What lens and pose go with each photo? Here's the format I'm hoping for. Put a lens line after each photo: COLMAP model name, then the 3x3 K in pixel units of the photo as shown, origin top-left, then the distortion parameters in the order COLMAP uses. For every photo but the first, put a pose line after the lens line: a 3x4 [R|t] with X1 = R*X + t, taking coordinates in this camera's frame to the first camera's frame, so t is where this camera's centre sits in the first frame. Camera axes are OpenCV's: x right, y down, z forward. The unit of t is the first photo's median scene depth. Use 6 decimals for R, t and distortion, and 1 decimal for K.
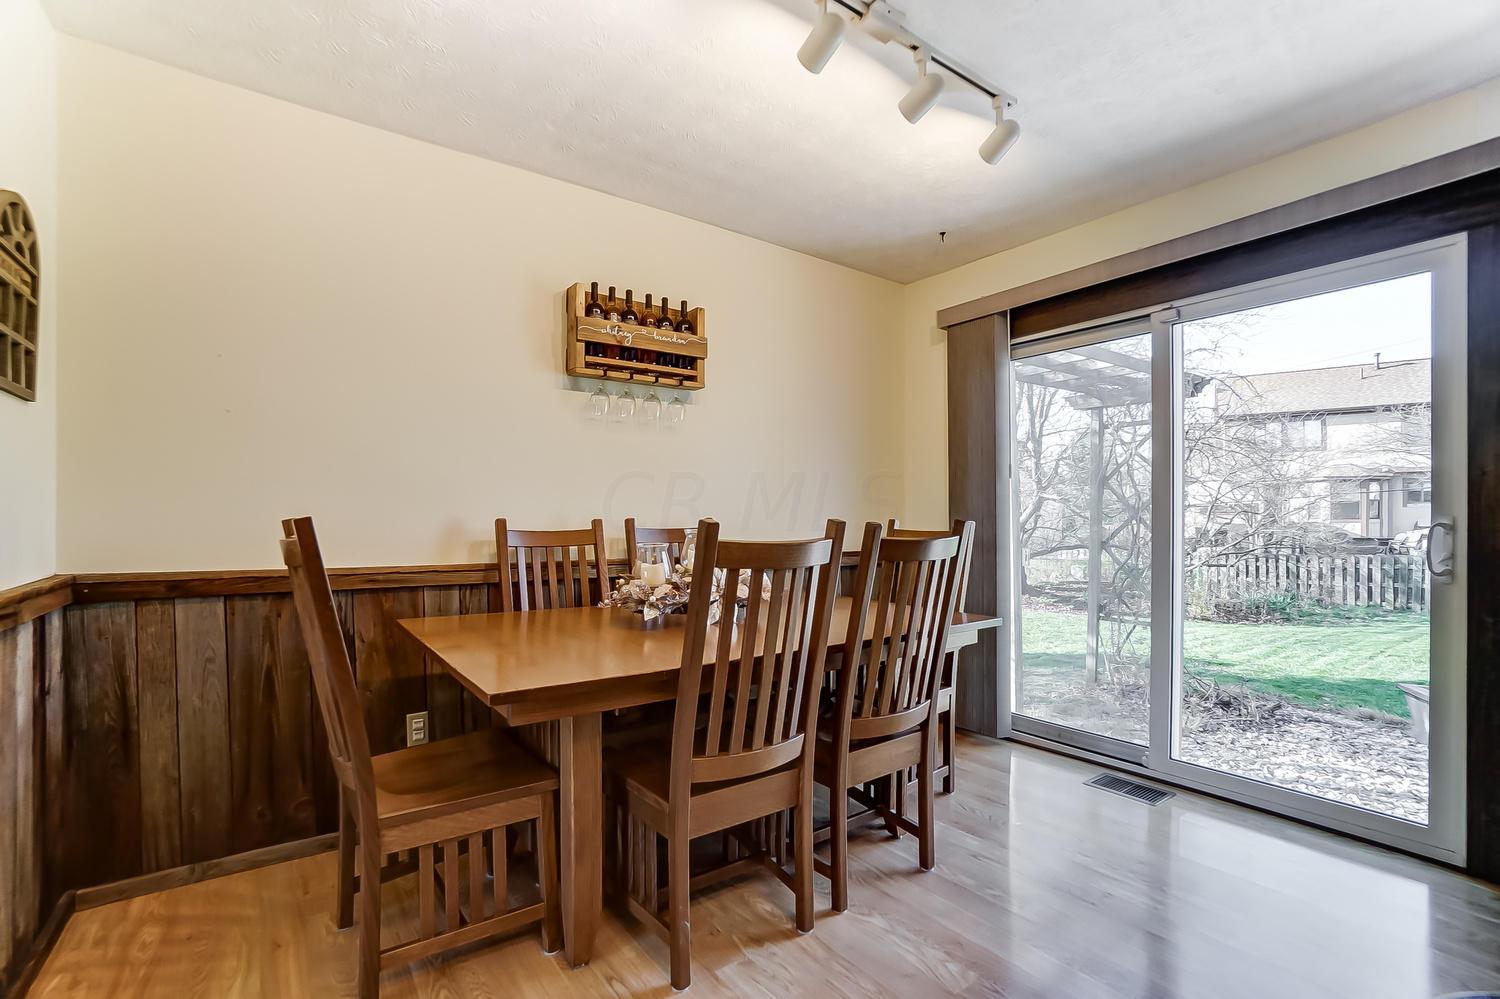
lens RADIAL K [[665.8, 0, 751.5], [0, 665.8, 503.9], [0, 0, 1]] dist [-0.029017, 0.001388]
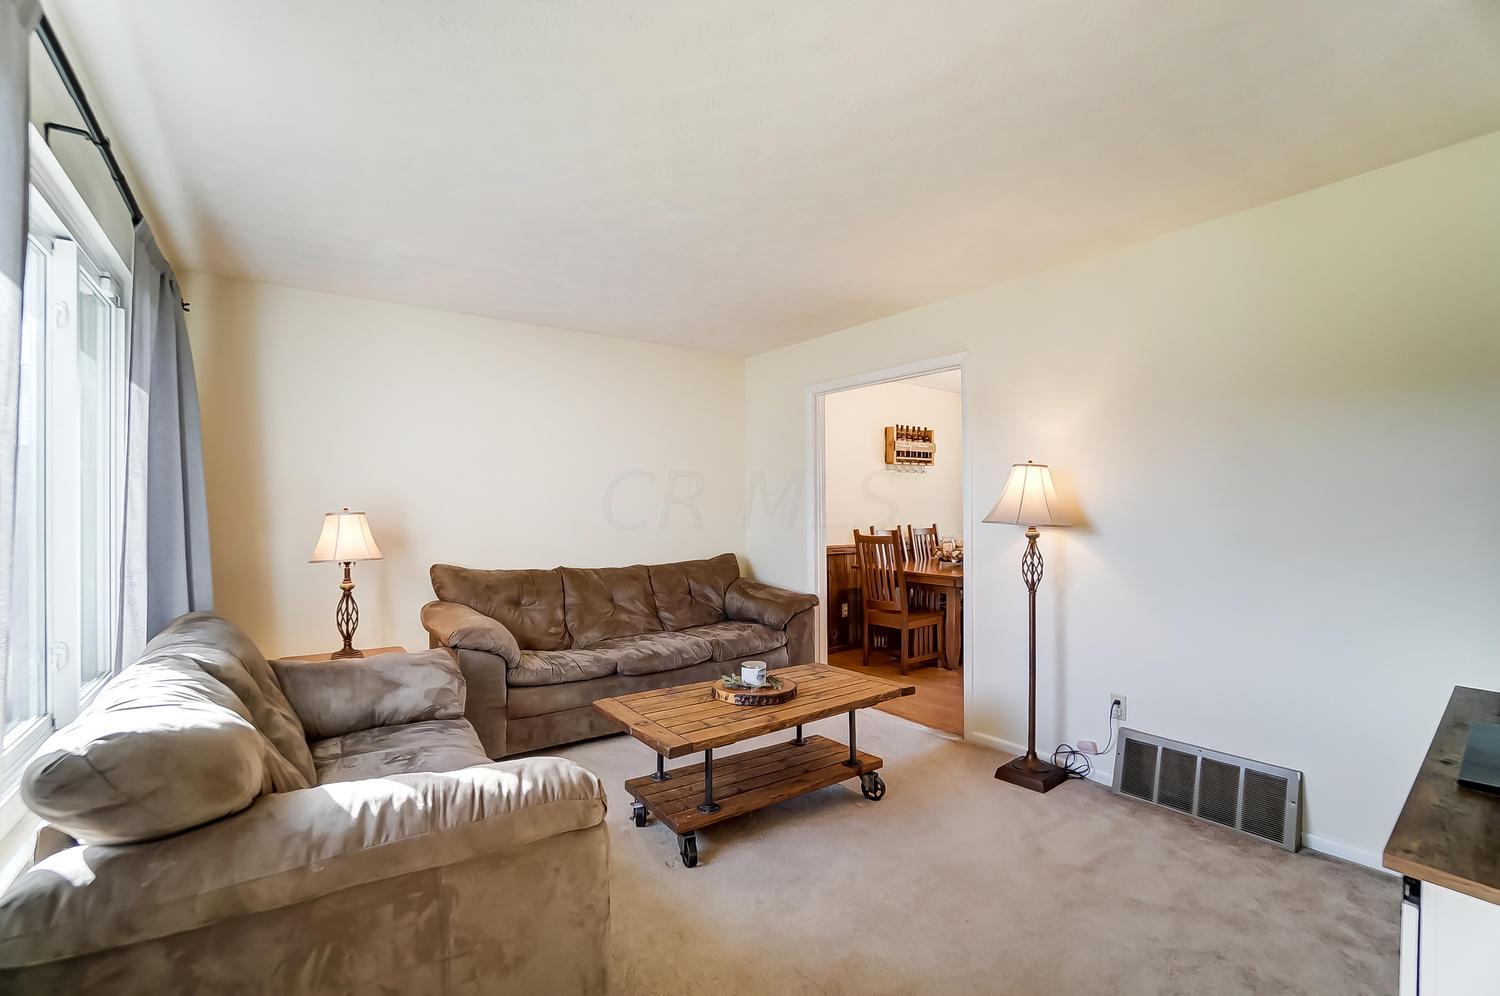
lens RADIAL K [[665.8, 0, 749.5], [0, 665.8, 505.1], [0, 0, 1]] dist [-0.029017, 0.001388]
pose [[0.999940, 0.006760, 0.008583, -0.759305], [-0.006766, 0.999977, 0.000758, -0.048491], [-0.008578, -0.000816, 0.999963, -1.293053]]
